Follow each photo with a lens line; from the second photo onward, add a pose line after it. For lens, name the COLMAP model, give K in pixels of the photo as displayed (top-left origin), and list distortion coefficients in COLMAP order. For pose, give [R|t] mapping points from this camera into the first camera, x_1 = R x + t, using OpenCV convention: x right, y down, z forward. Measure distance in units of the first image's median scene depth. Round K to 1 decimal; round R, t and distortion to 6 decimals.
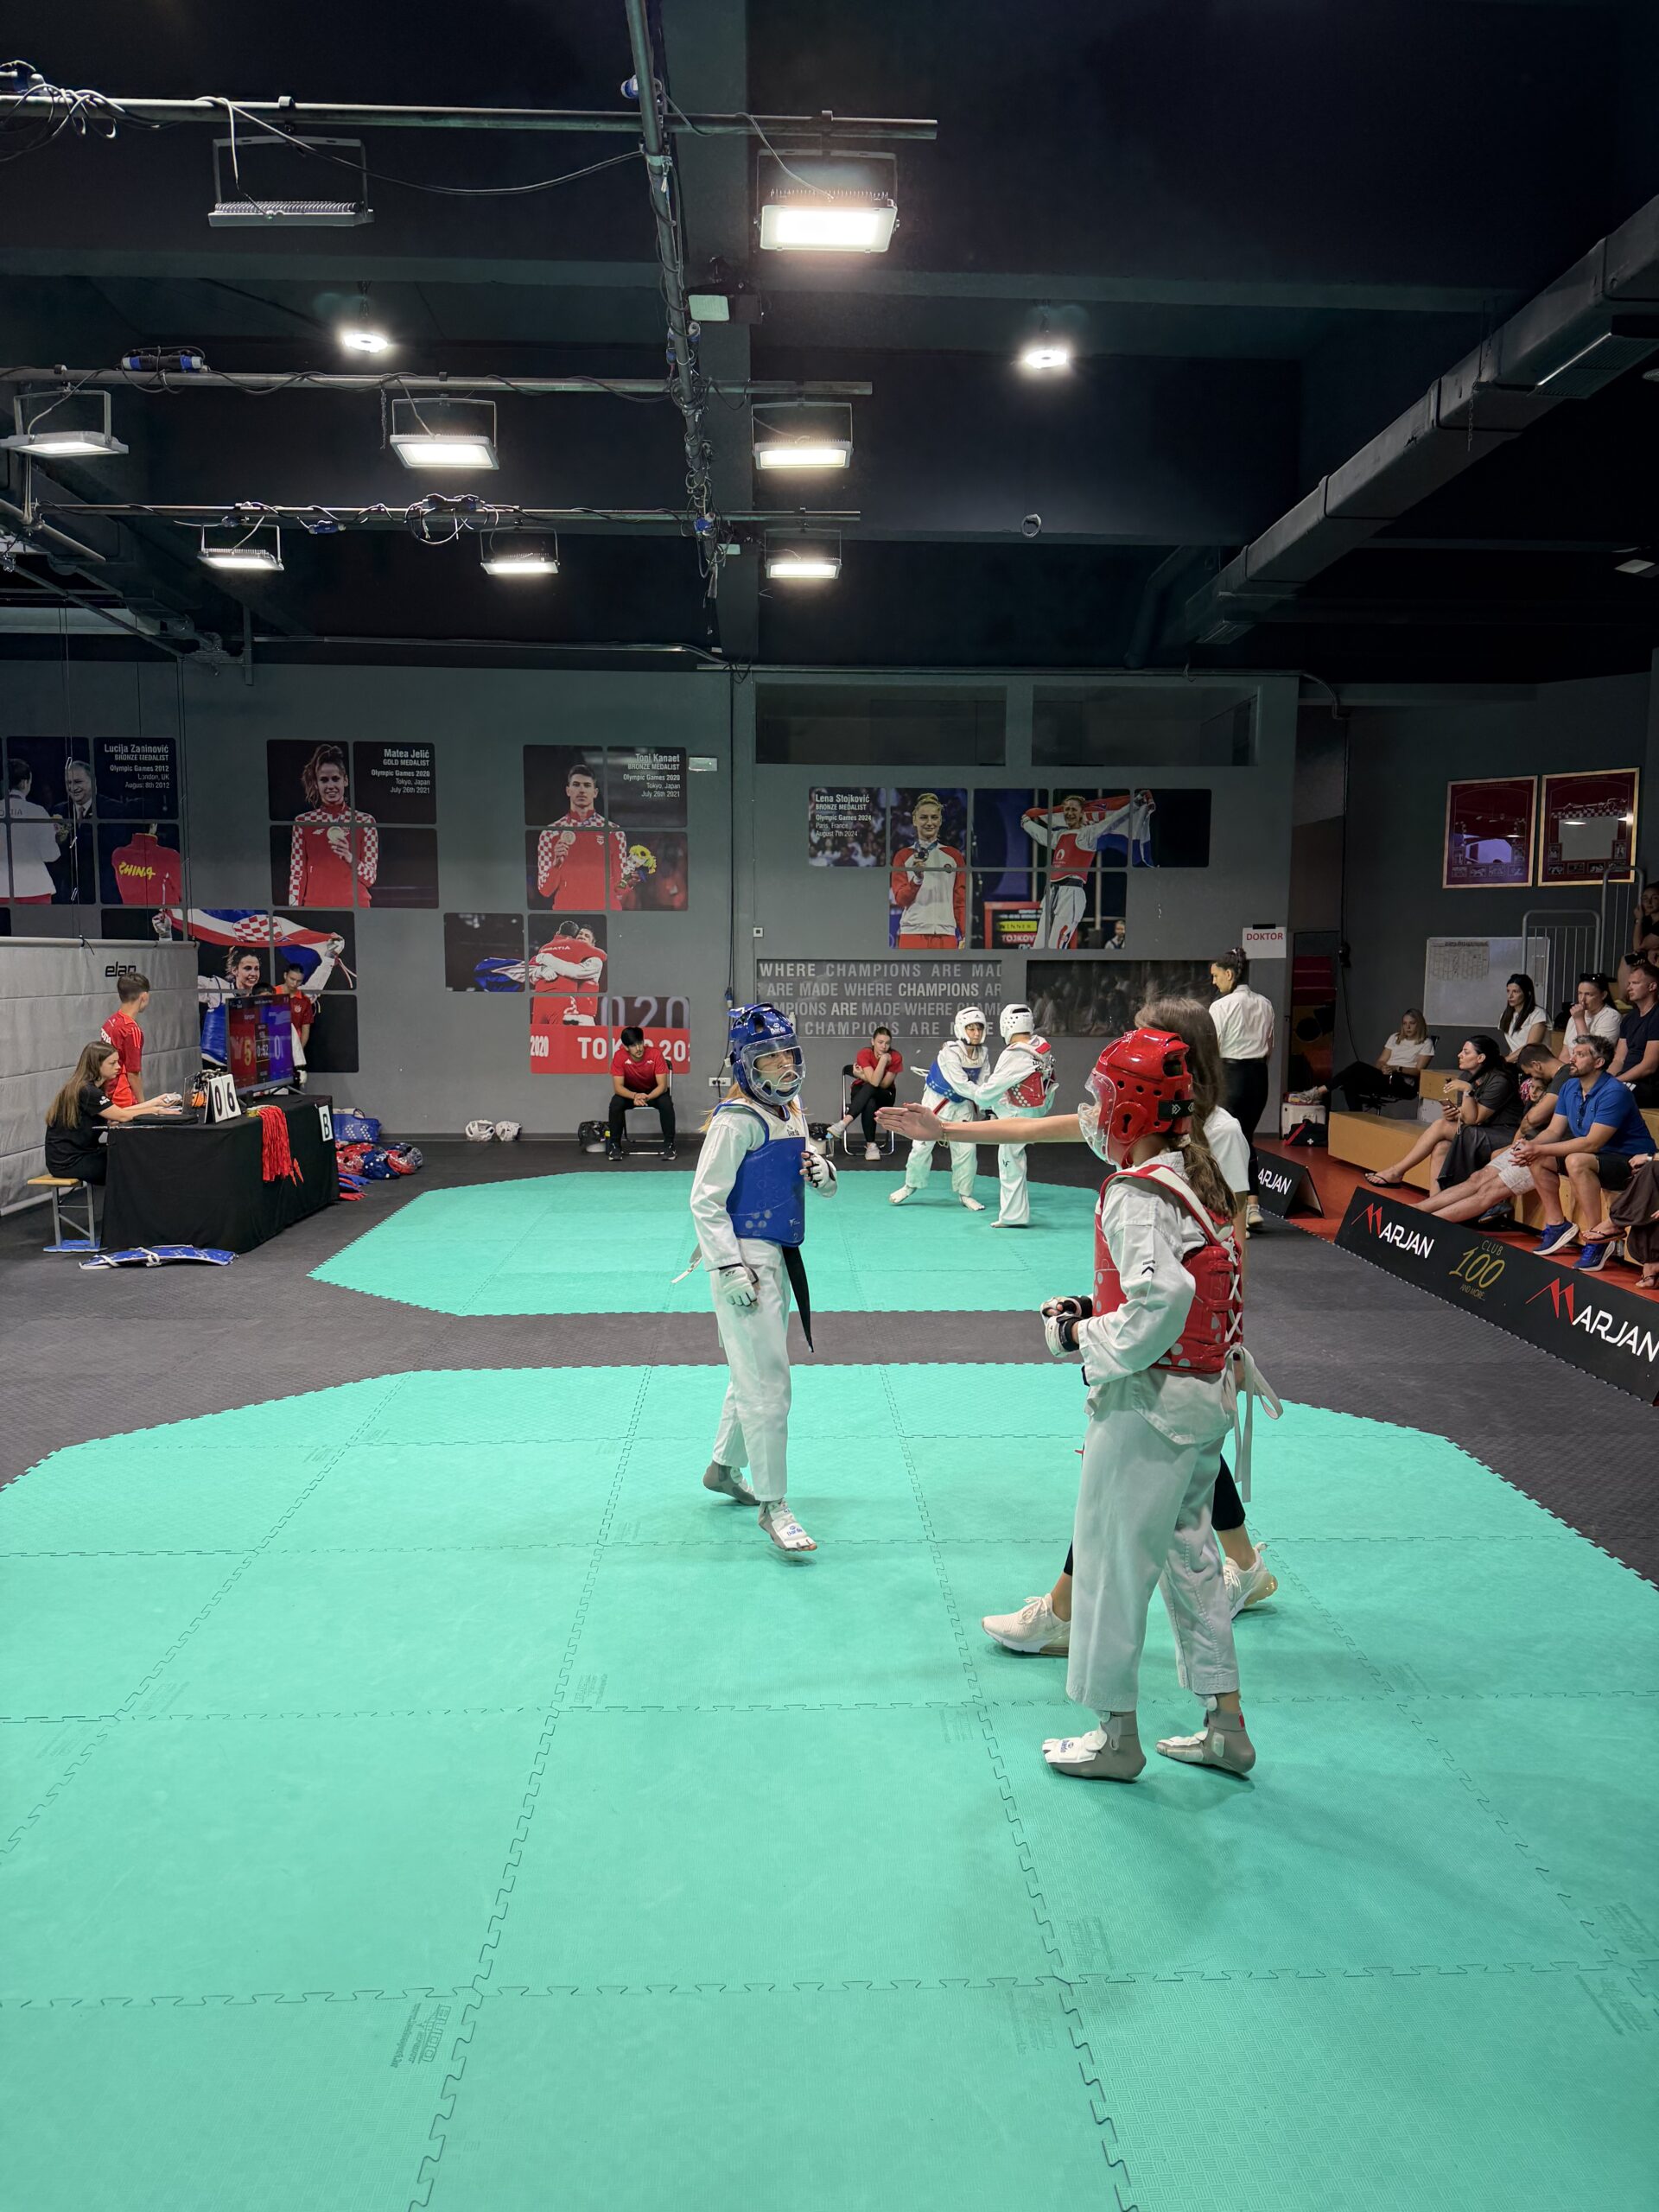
lens RADIAL K [[1522.5, 0, 833.8], [0, 1522.5, 1115.9], [0, 0, 1]] dist [0.153902, -0.249578]
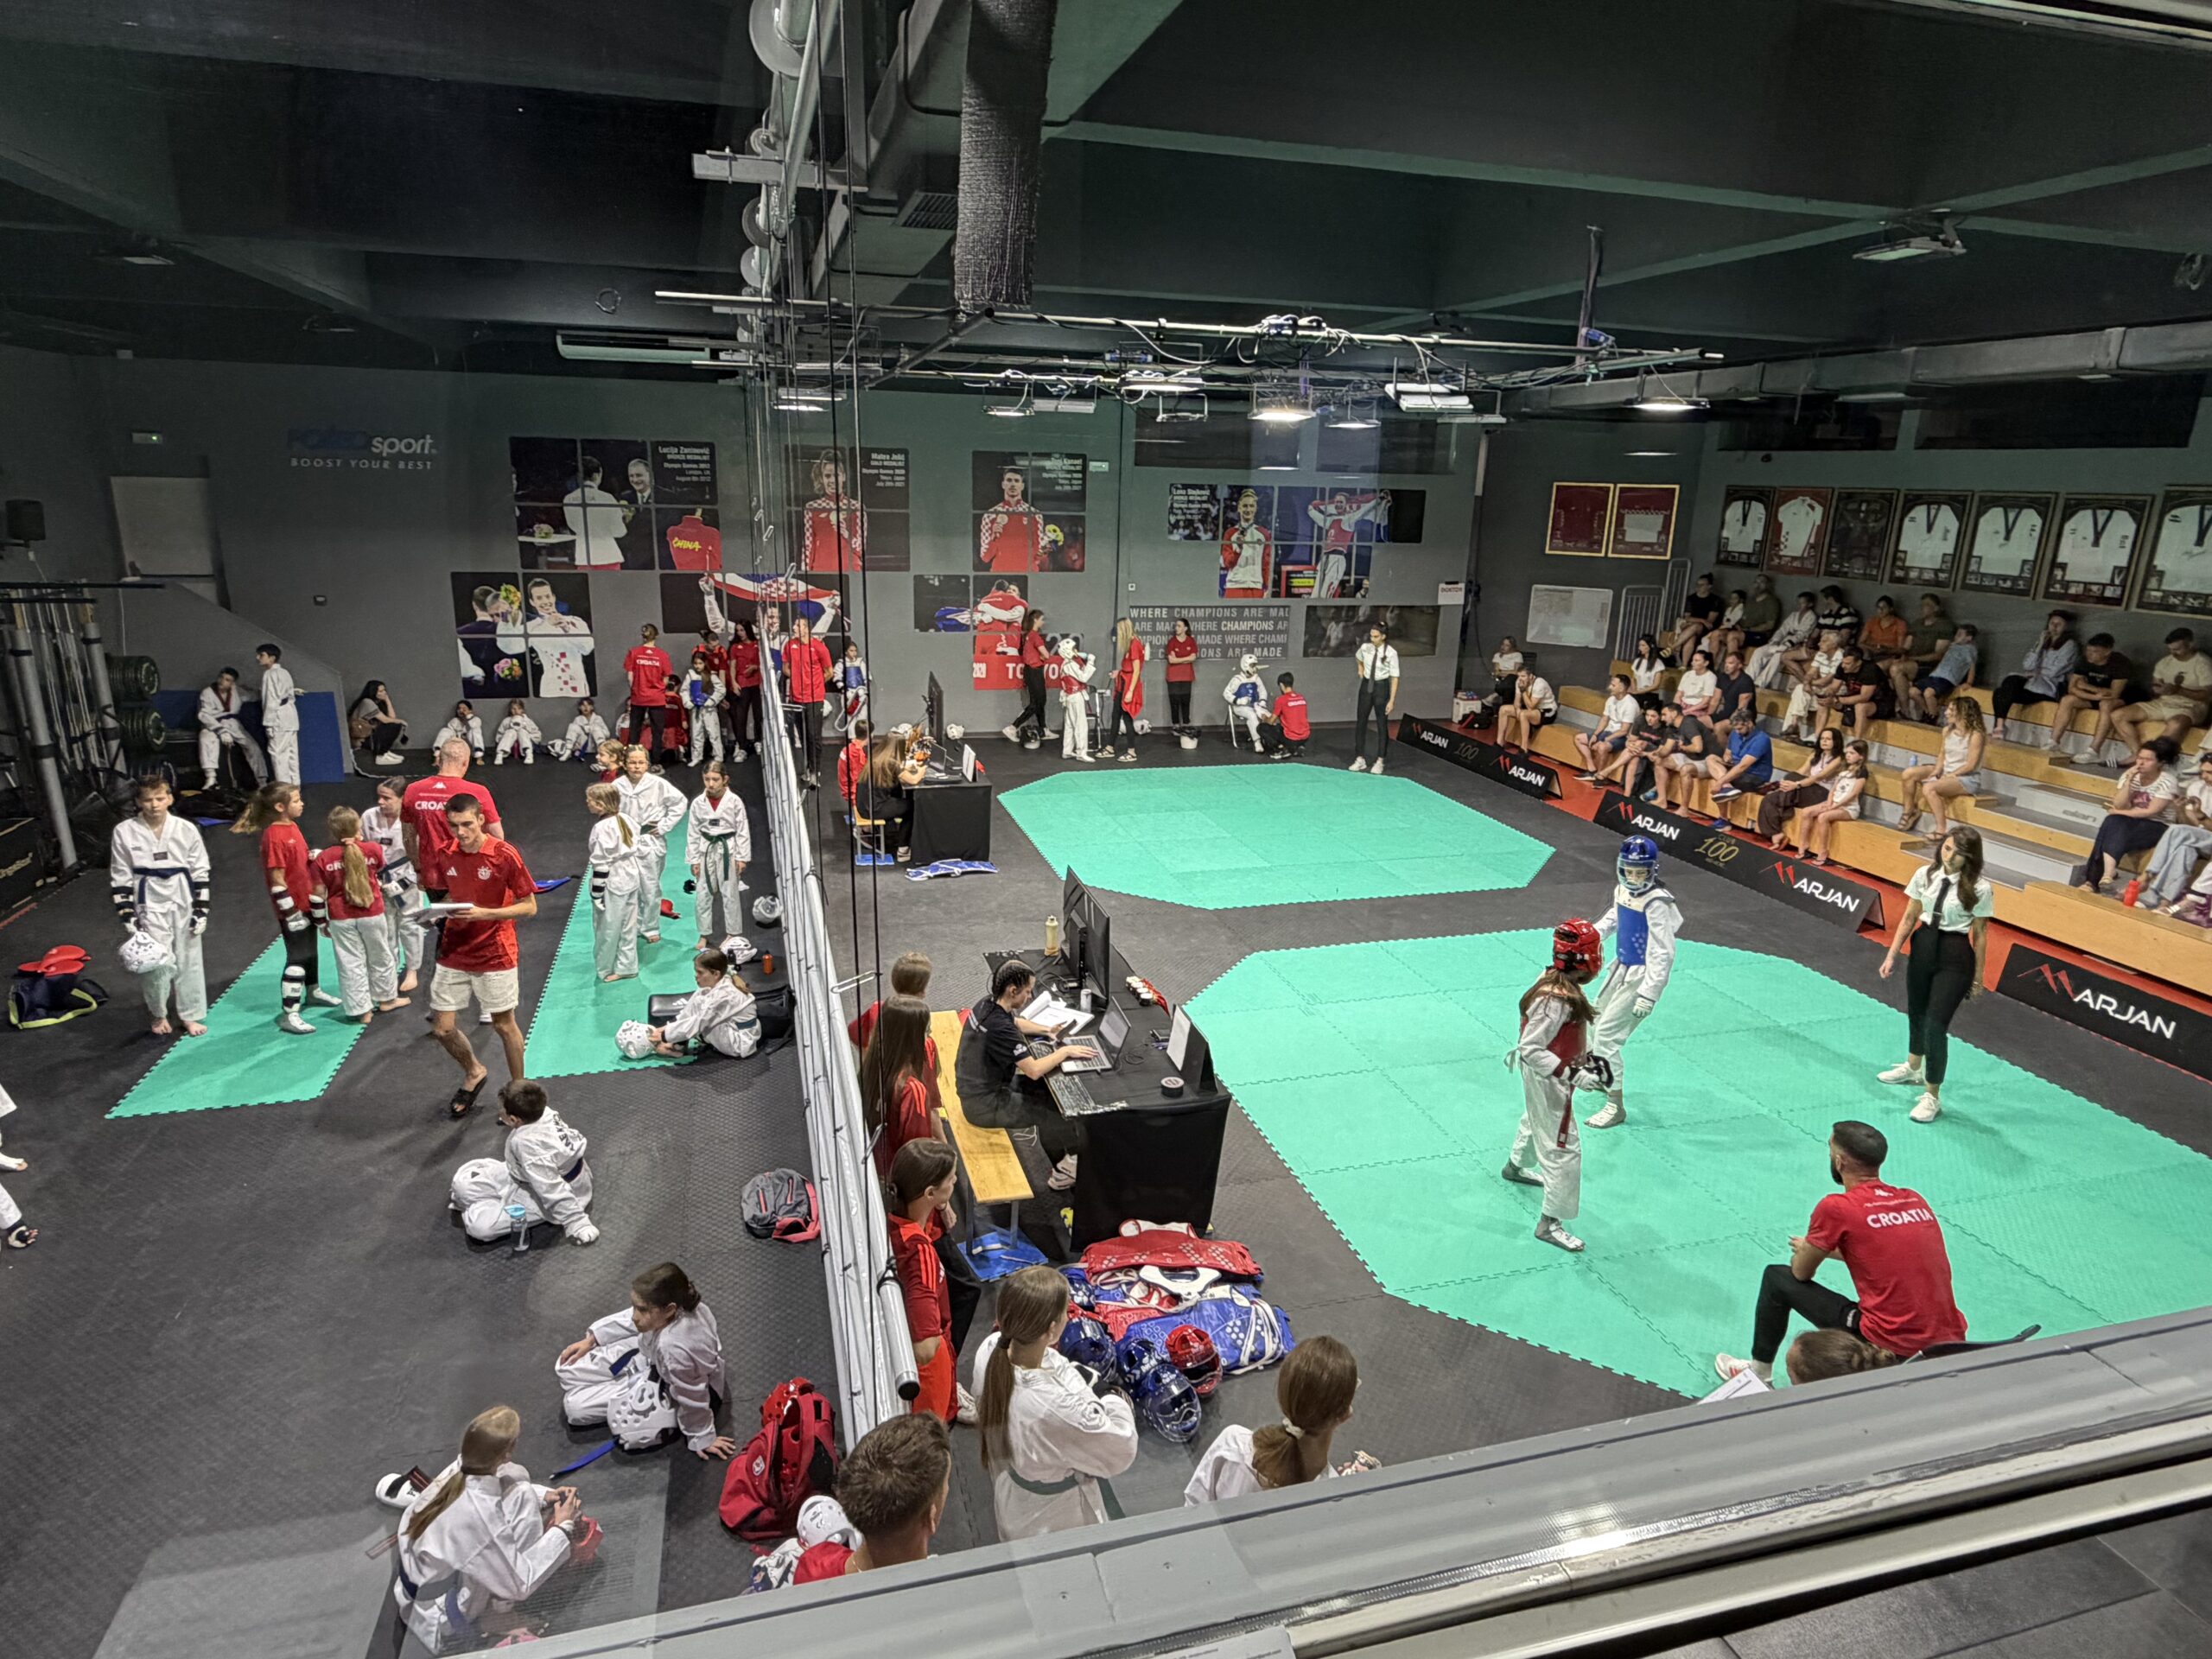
lens RADIAL K [[1270.9, 0, 1110.5], [0, 1270.9, 834.4], [0, 0, 1]] dist [-0.002010, 0.009335]
pose [[0.974243, -0.041010, 0.221740, -0.340731], [0.000486, 0.983704, 0.179793, -0.107157], [-0.225500, -0.175054, 0.958387, -0.163109]]
